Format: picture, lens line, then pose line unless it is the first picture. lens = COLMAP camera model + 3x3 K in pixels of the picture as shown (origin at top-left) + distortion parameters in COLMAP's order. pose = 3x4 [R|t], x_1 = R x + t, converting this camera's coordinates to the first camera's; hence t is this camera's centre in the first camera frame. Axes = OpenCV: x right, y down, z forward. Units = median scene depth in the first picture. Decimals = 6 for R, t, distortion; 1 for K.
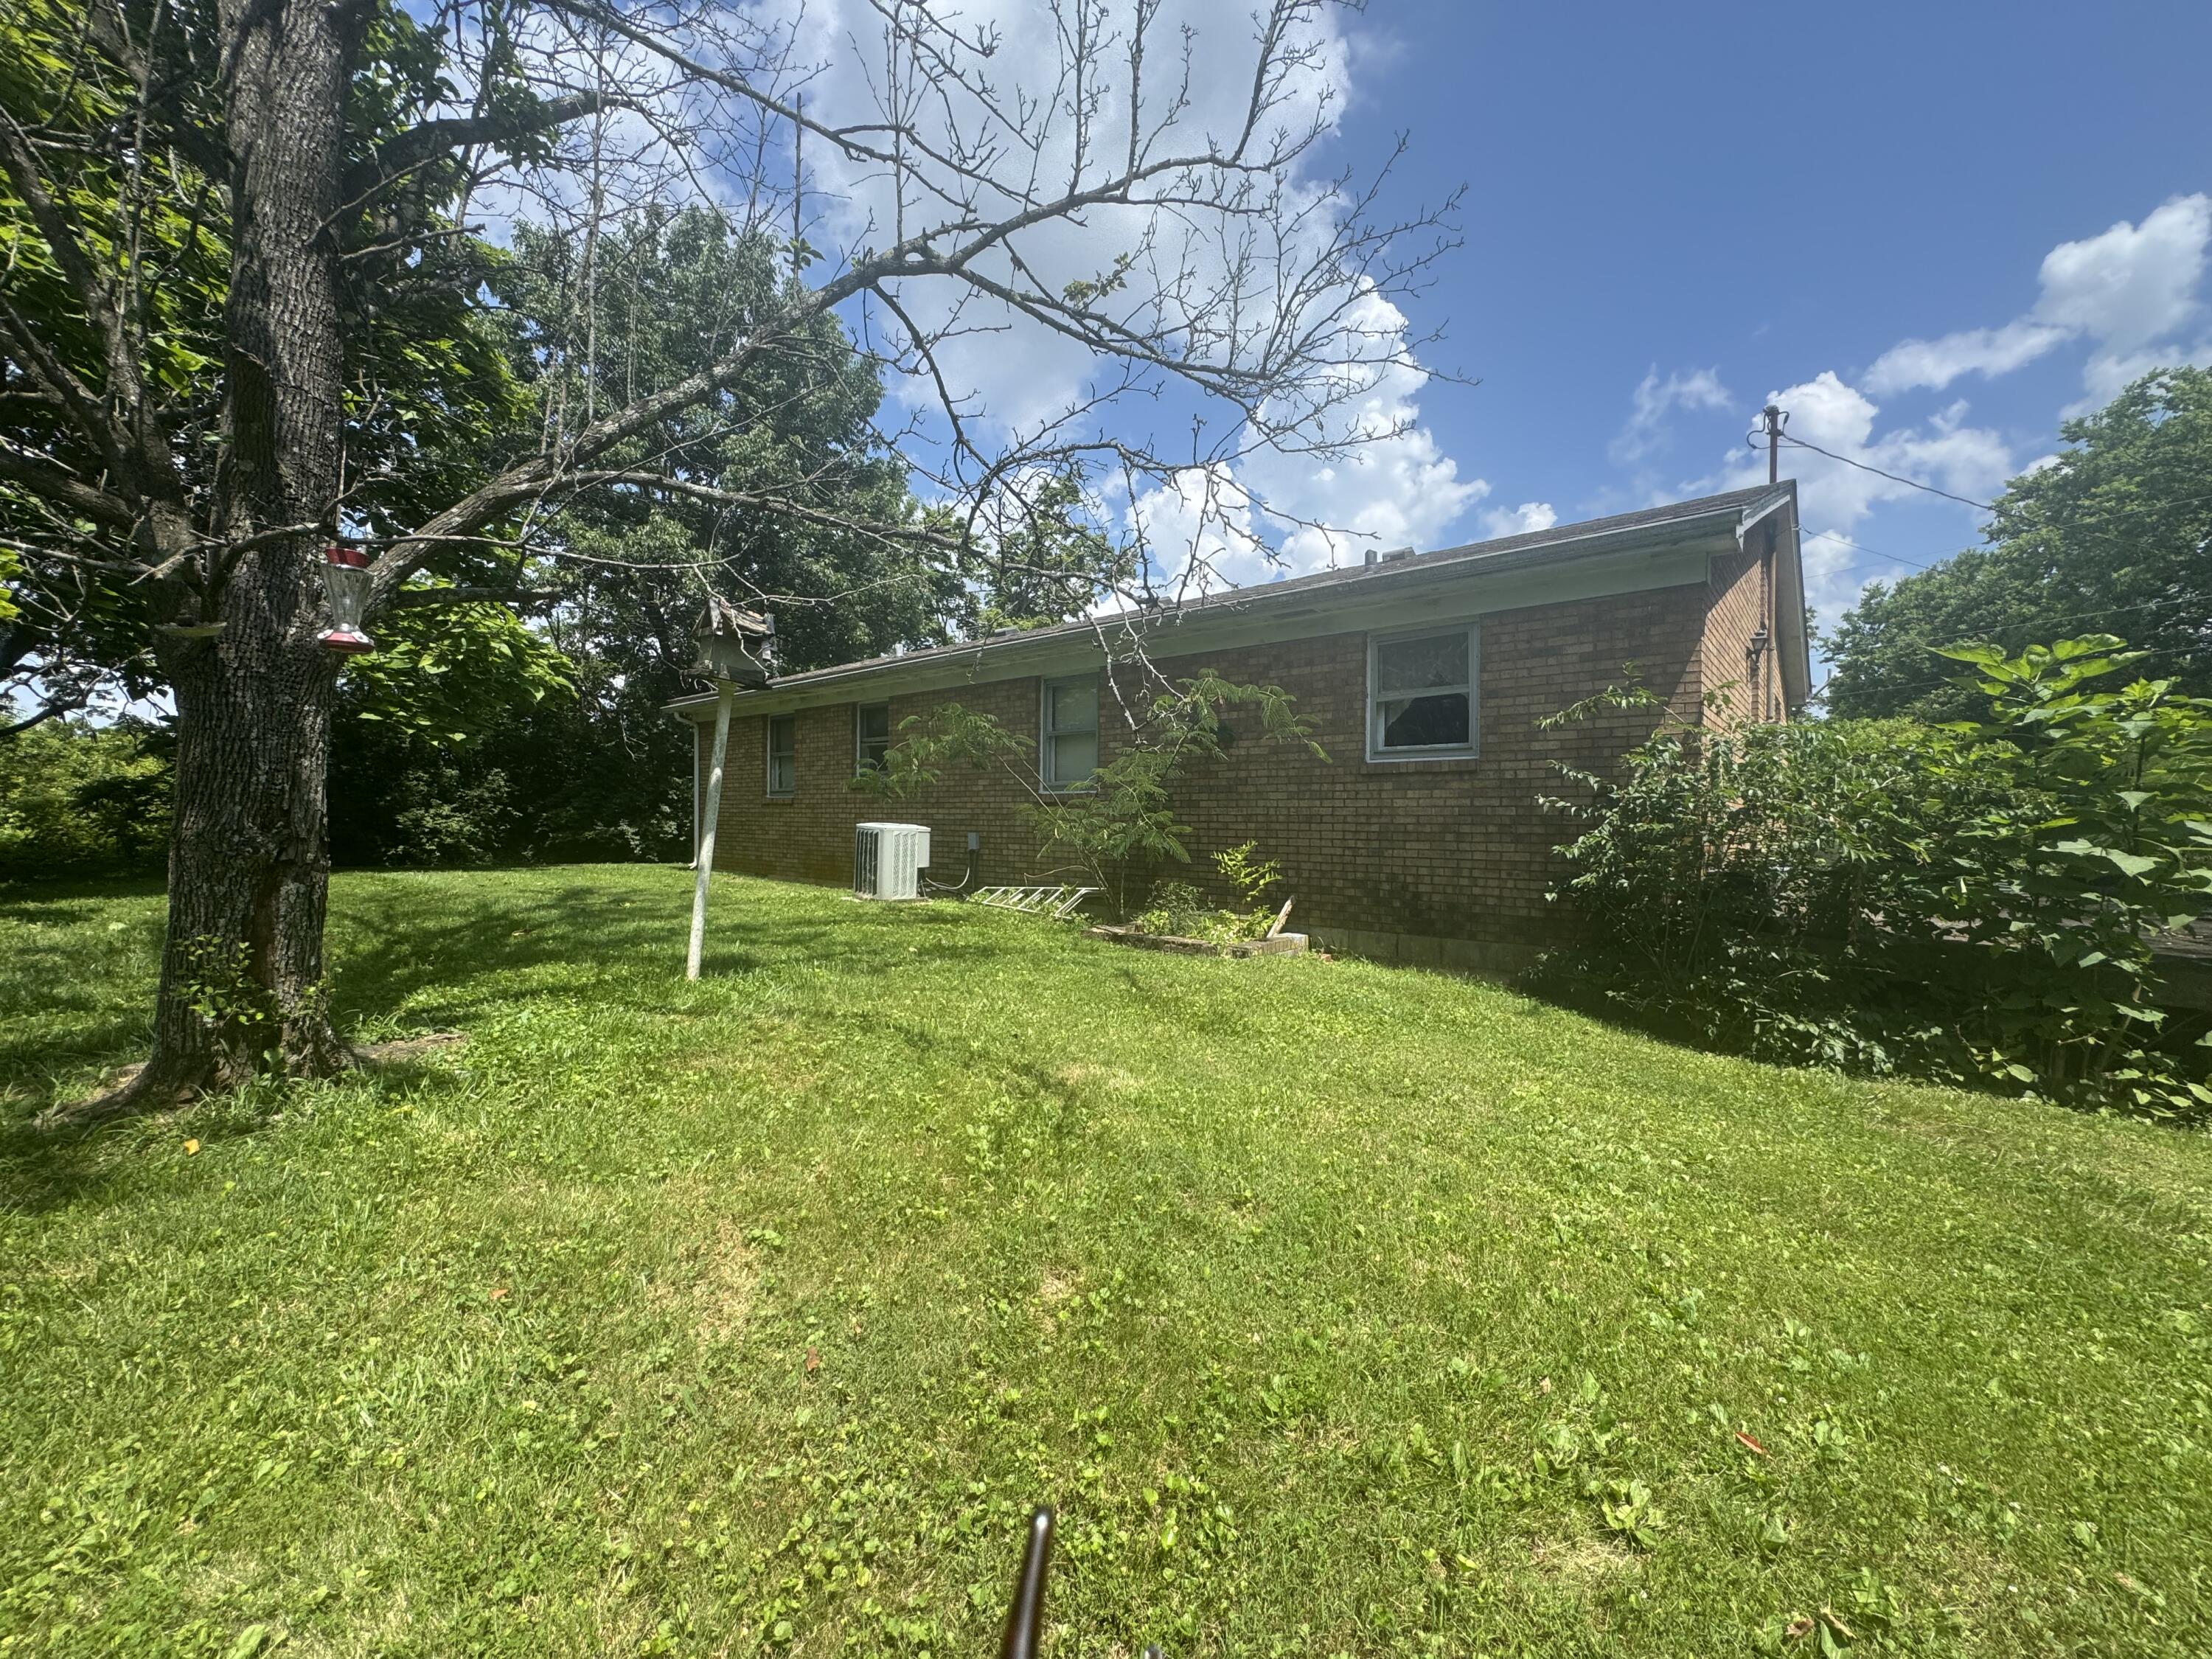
lens RADIAL K [[888.6, 0, 1107.8], [0, 888.6, 826.2], [0, 0, 1]] dist [0.001969, 0.000170]
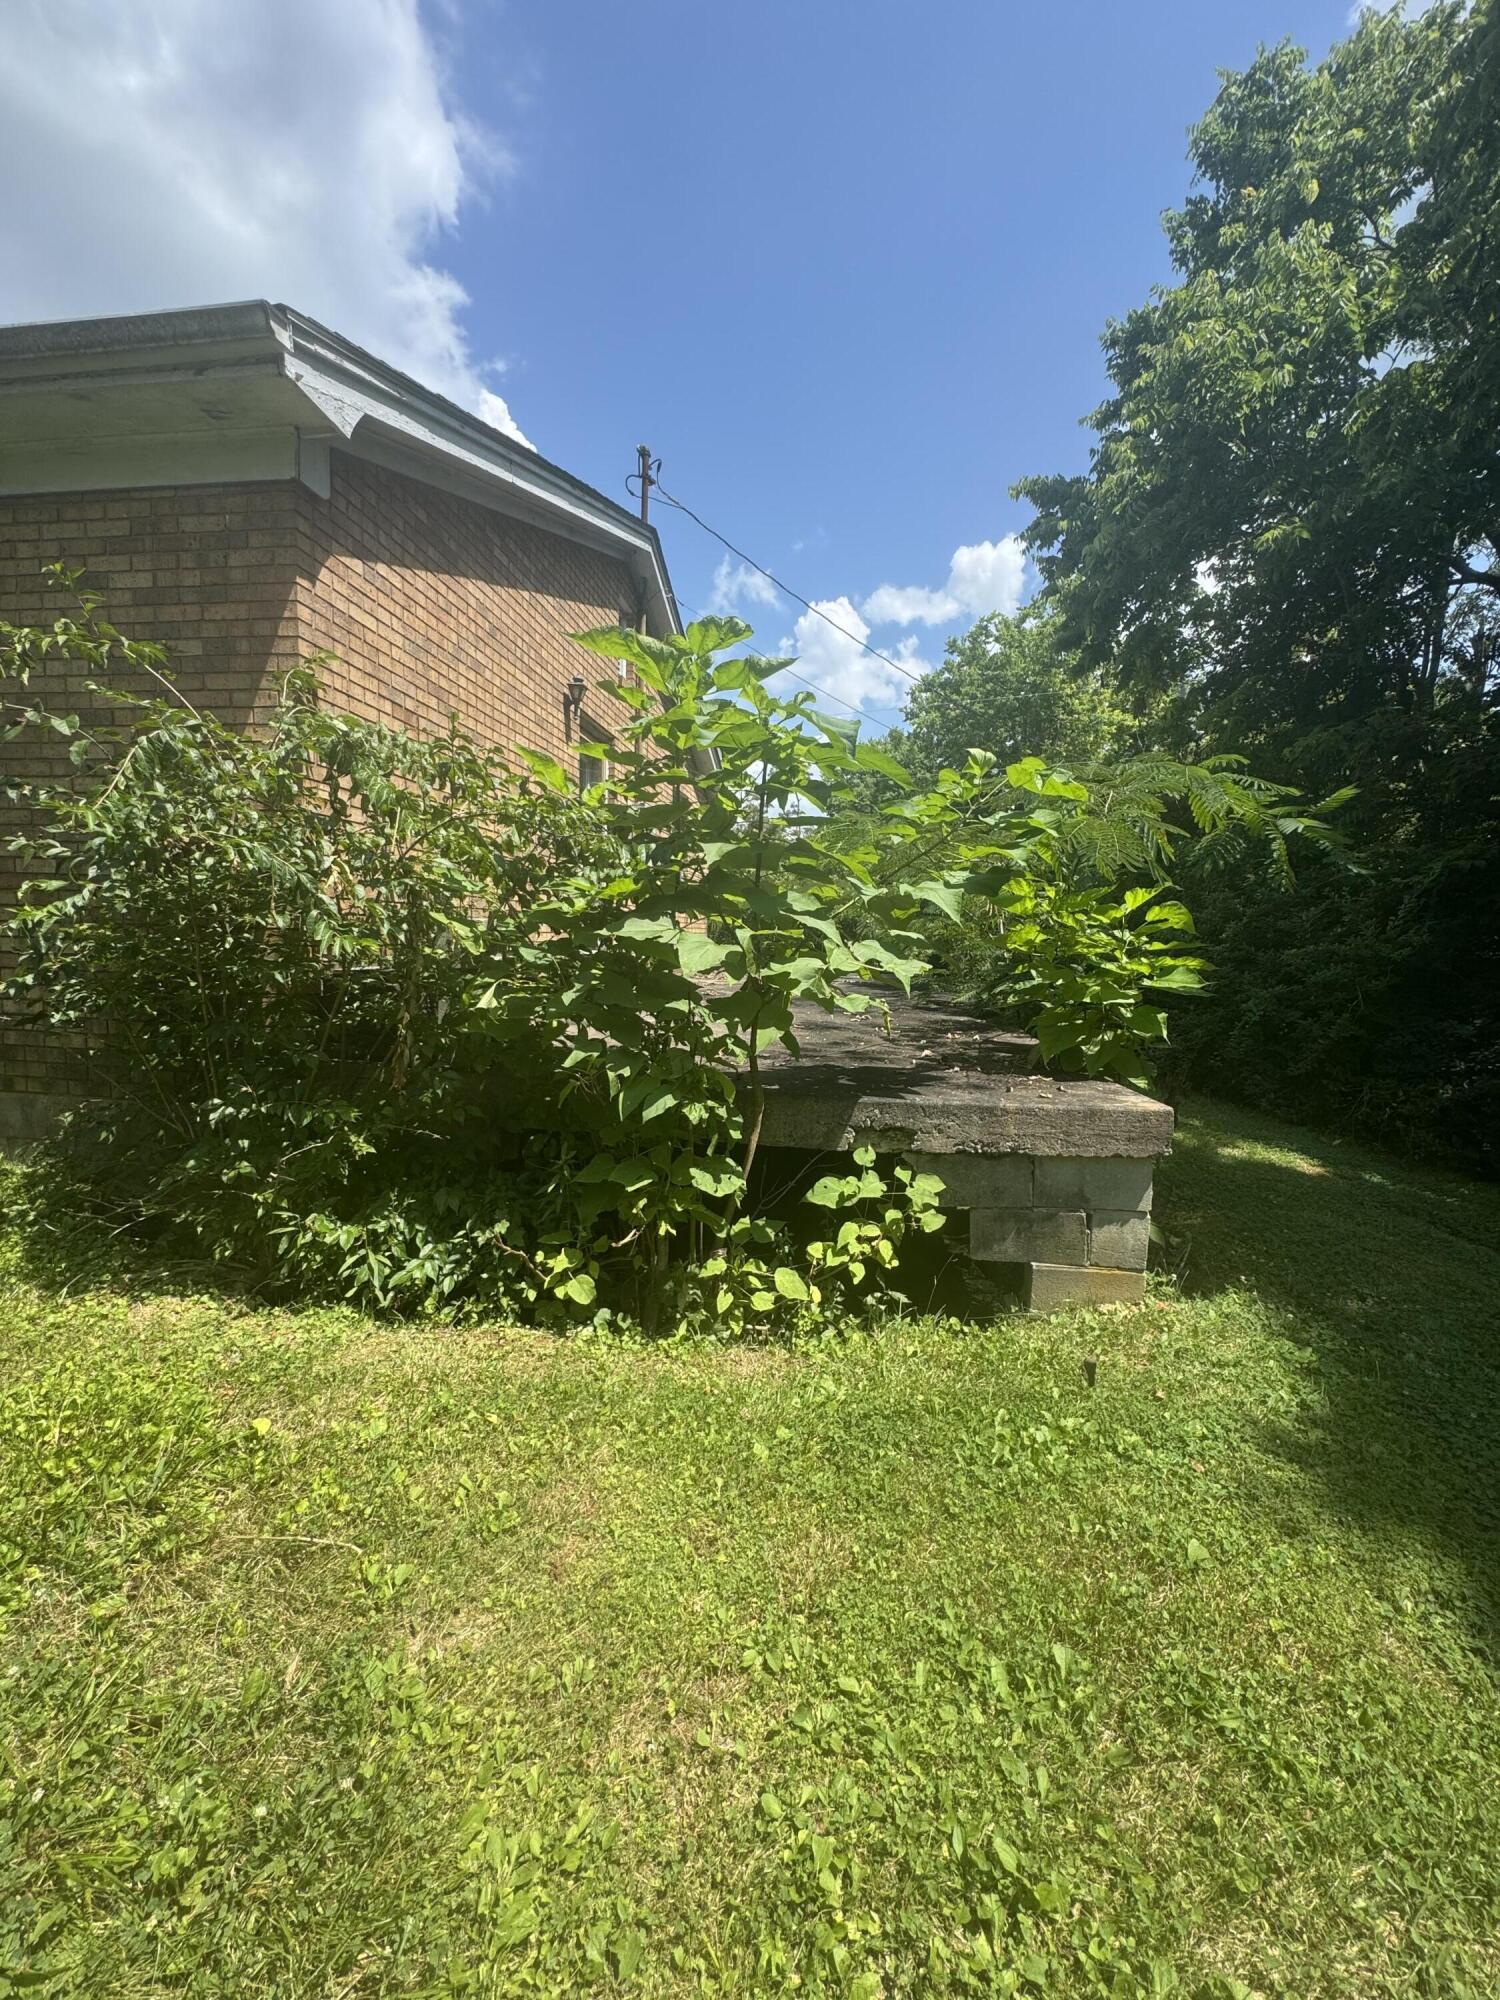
lens RADIAL K [[803.5, 0, 747.9], [0, 803.5, 1003.0], [0, 0, 1]] dist [0.001969, 0.000170]
pose [[0.846002, -0.038546, 0.531785, 0.138639], [-0.006370, 0.996581, 0.082370, 0.005675], [-0.533142, -0.073073, 0.842864, 0.080946]]
